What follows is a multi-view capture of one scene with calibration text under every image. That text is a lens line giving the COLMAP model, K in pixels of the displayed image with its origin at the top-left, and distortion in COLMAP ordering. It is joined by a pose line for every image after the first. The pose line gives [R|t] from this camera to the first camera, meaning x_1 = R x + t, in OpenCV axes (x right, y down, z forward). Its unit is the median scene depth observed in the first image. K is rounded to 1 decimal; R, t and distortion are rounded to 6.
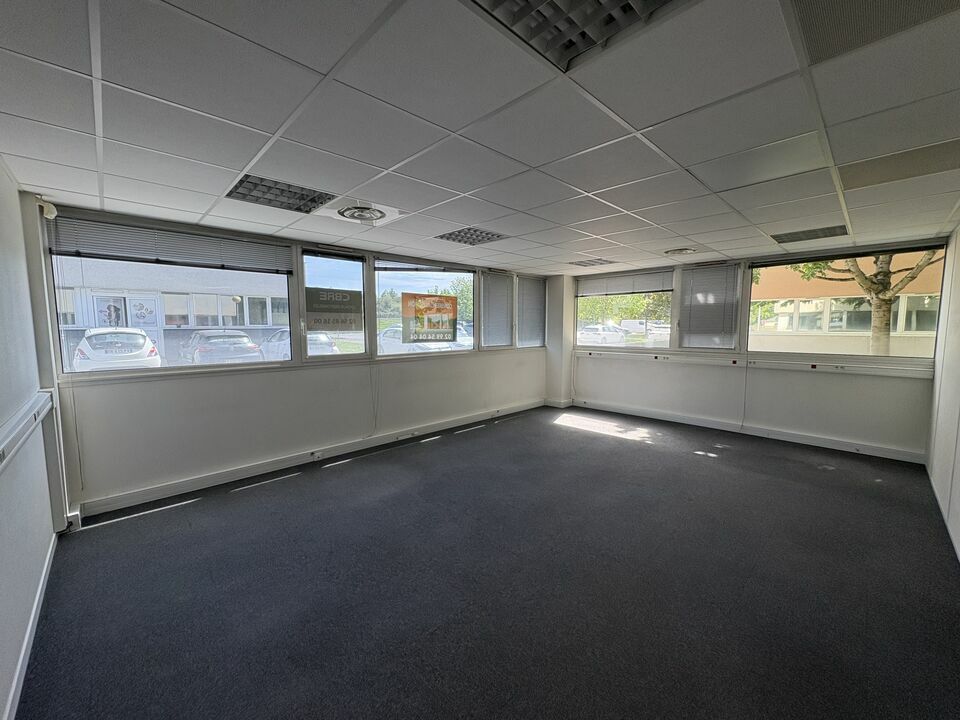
lens RADIAL K [[383.8, 0, 480.3], [0, 383.8, 363.6], [0, 0, 1]] dist [-0.000206, 0.000191]
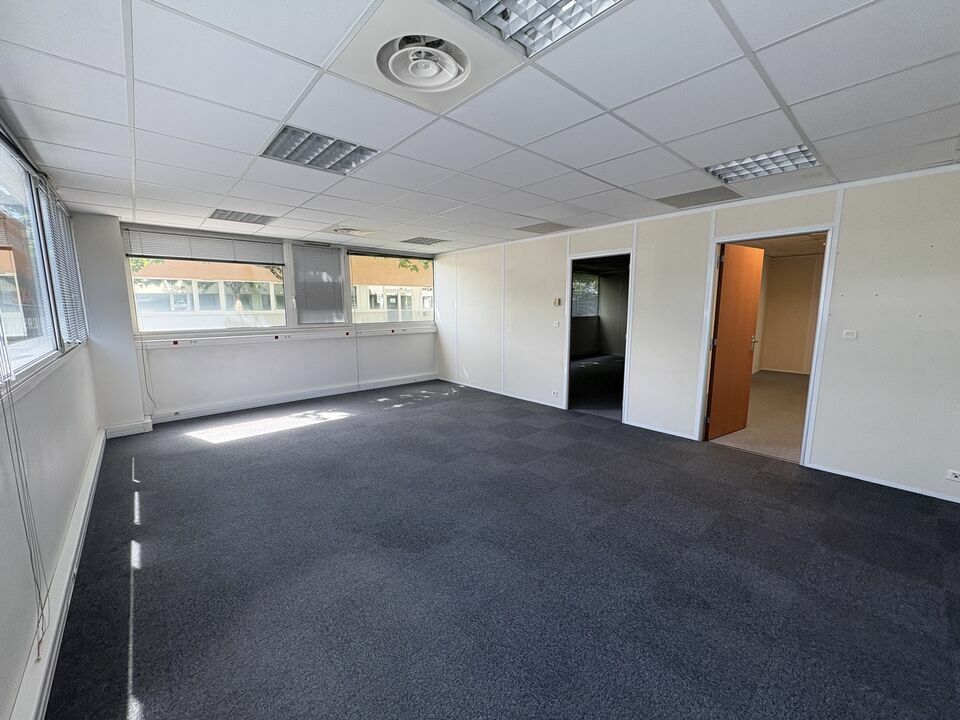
lens RADIAL K [[383.8, 0, 481.5], [0, 383.8, 359.4], [0, 0, 1]] dist [-0.000206, 0.000191]
pose [[0.039640, -0.137138, 0.989758, -0.522727], [0.101498, 0.985966, 0.132548, -0.042614], [-0.994046, 0.095204, 0.053003, 0.560353]]
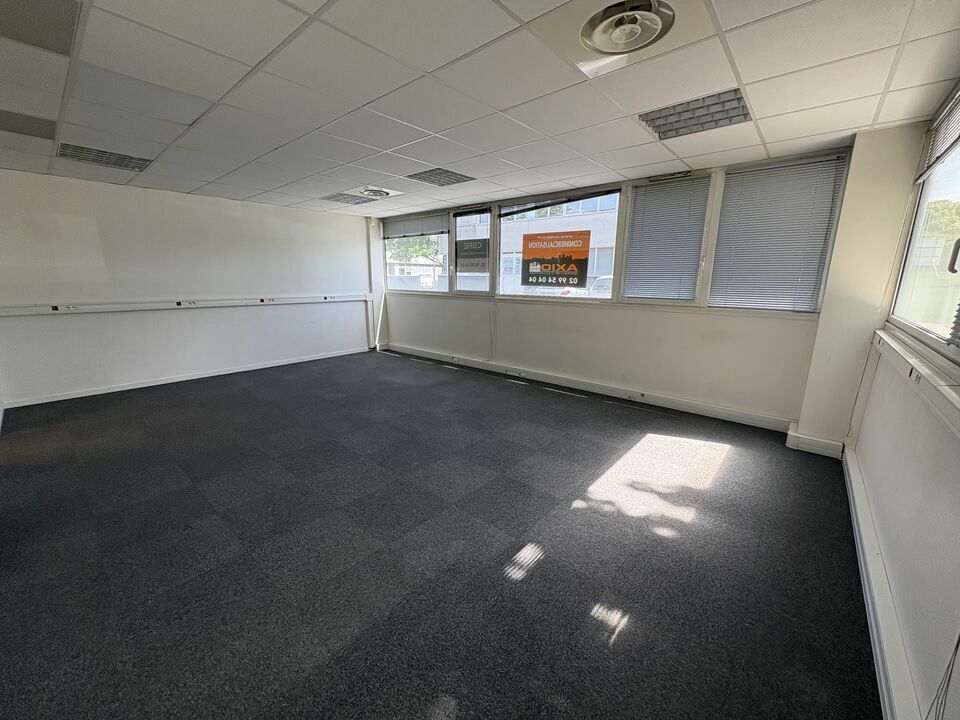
lens RADIAL K [[383.8, 0, 477.3], [0, 383.8, 358.9], [0, 0, 1]] dist [-0.000206, 0.000191]
pose [[0.087181, 0.211454, -0.973492, 0.824597], [-0.105506, 0.973677, 0.202045, -0.055094], [0.990590, 0.085095, 0.107196, 0.774340]]
